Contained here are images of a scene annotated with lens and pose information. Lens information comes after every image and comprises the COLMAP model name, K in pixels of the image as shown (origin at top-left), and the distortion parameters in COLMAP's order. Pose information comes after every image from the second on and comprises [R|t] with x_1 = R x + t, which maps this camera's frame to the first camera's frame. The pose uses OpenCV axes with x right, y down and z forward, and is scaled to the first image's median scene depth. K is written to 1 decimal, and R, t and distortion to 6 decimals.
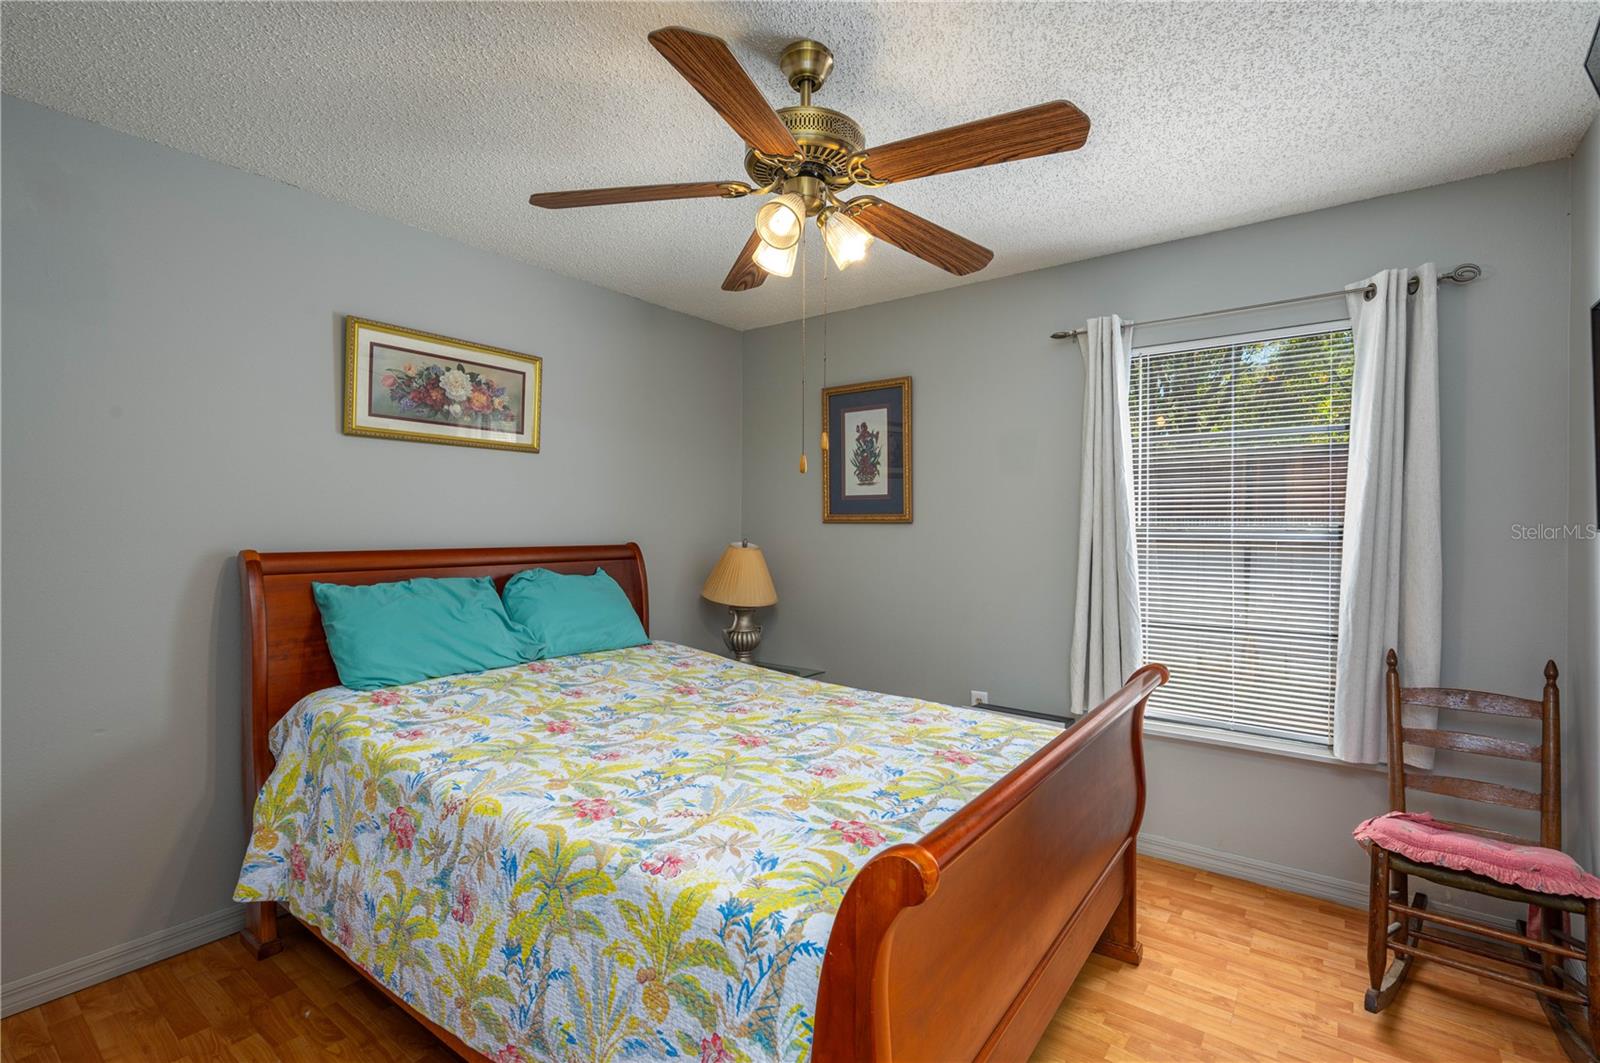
lens RADIAL K [[723.4, 0, 804.0], [0, 723.4, 521.3], [0, 0, 1]] dist [-0.000314, -0.000010]
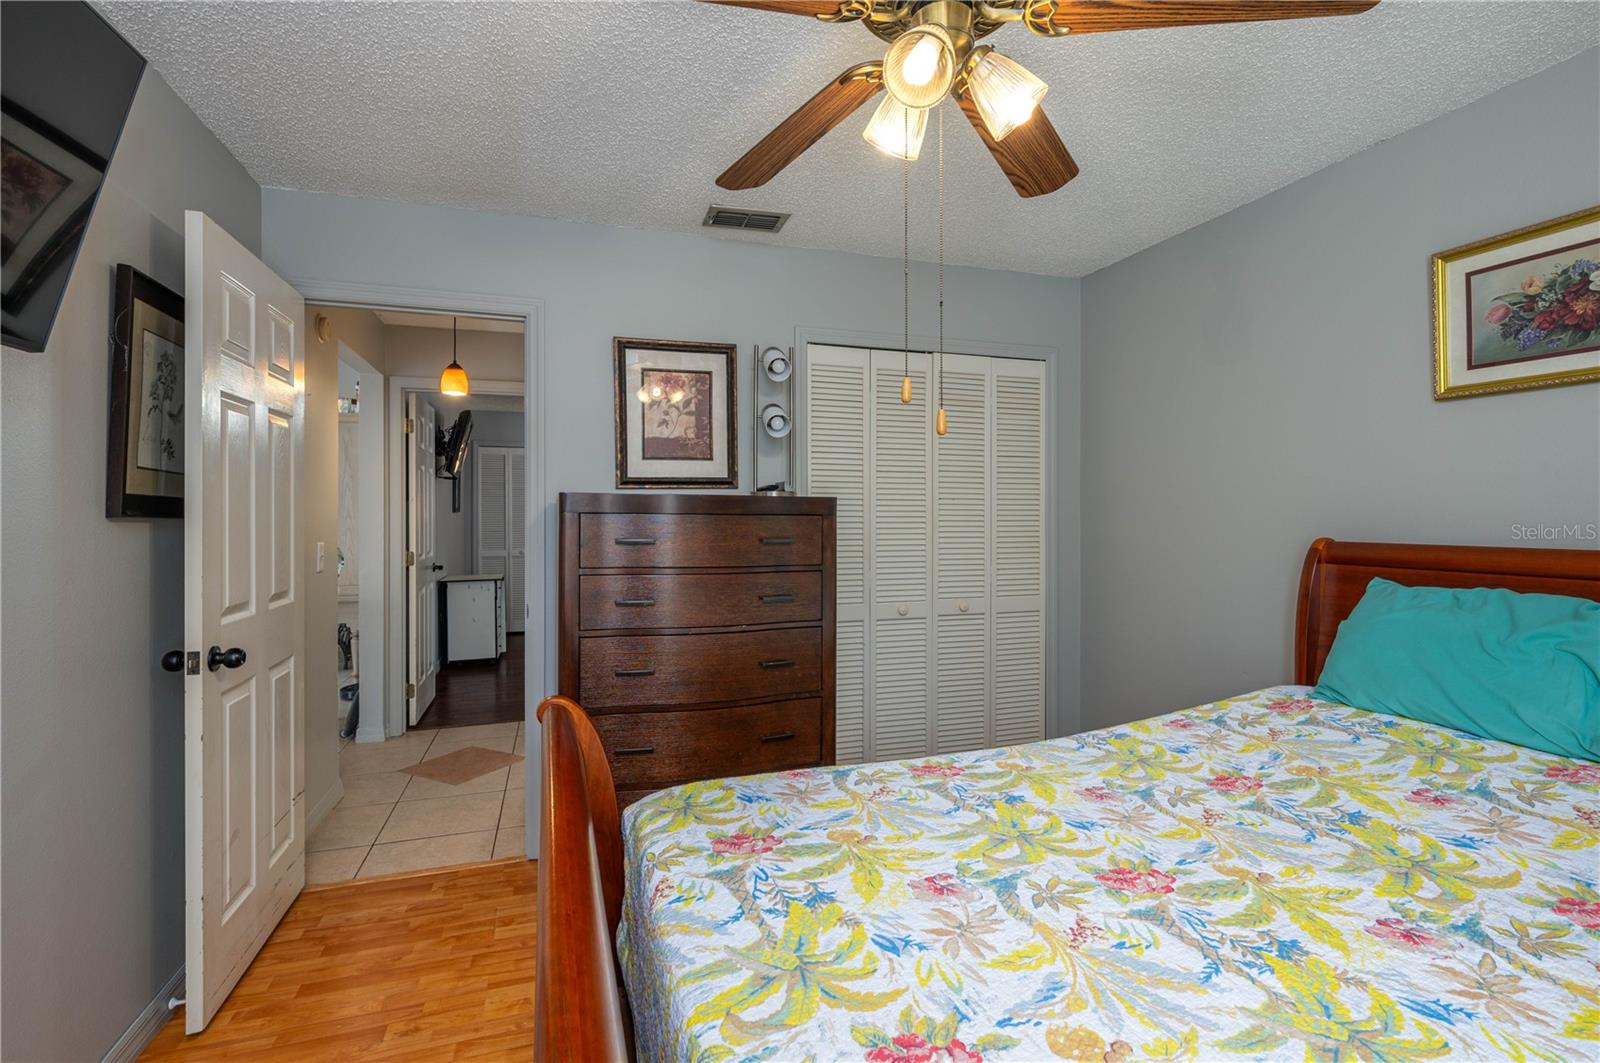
lens RADIAL K [[723.4, 0, 804.0], [0, 723.4, 521.3], [0, 0, 1]] dist [-0.000314, -0.000010]
pose [[-0.567605, 0.003200, -0.823295, 0.585273], [0.005922, 0.999982, -0.000196, 0.013613], [0.823280, -0.004987, -0.567614, 1.173537]]
